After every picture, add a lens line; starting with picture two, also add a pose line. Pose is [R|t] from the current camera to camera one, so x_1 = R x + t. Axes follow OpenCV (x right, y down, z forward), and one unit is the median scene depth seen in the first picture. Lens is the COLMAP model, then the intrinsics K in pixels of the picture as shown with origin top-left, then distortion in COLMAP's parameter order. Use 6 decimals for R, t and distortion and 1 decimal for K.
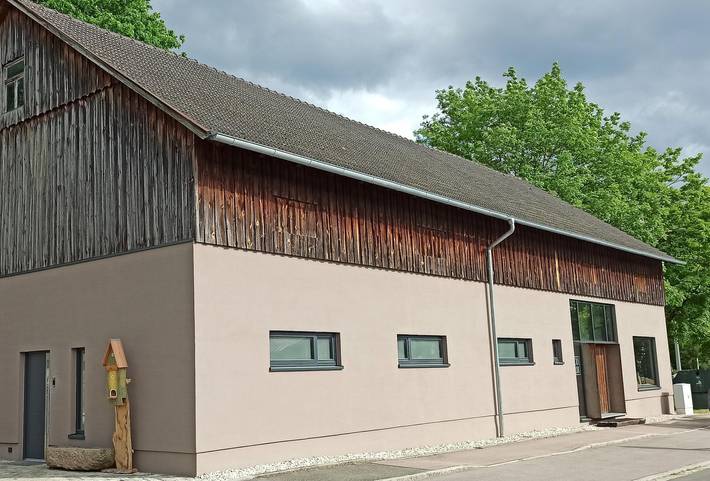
lens RADIAL K [[851.0, 0, 355.0], [0, 851.0, 240.5], [0, 0, 1]] dist [-0.007296, 0.020289]
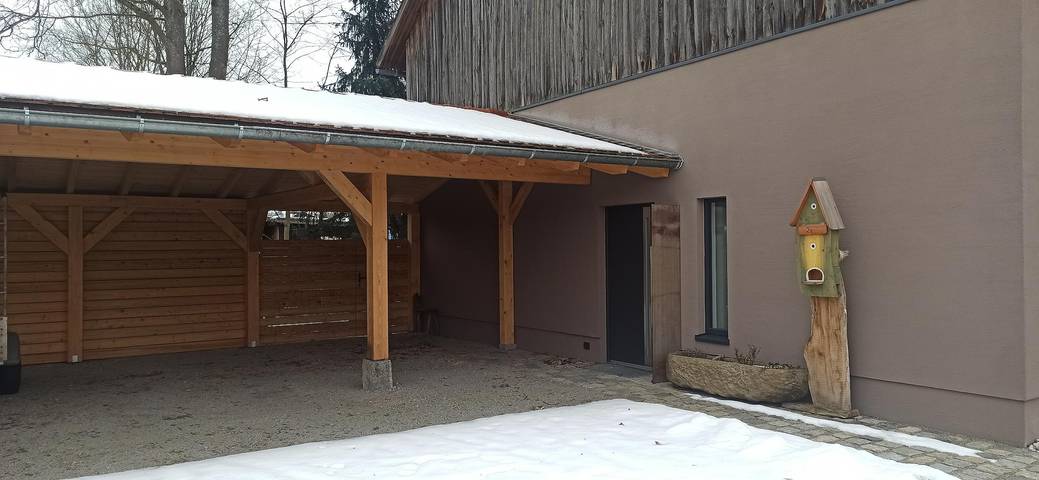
lens RADIAL K [[751.5, 0, 519.5], [0, 751.5, 240.0], [0, 0, 1]] dist [-0.000575, -0.000307]
pose [[0.954630, 0.019049, -0.297186, -0.304060], [0.026122, 0.988749, 0.147288, 0.075020], [0.296648, -0.148368, 0.943391, 0.456227]]
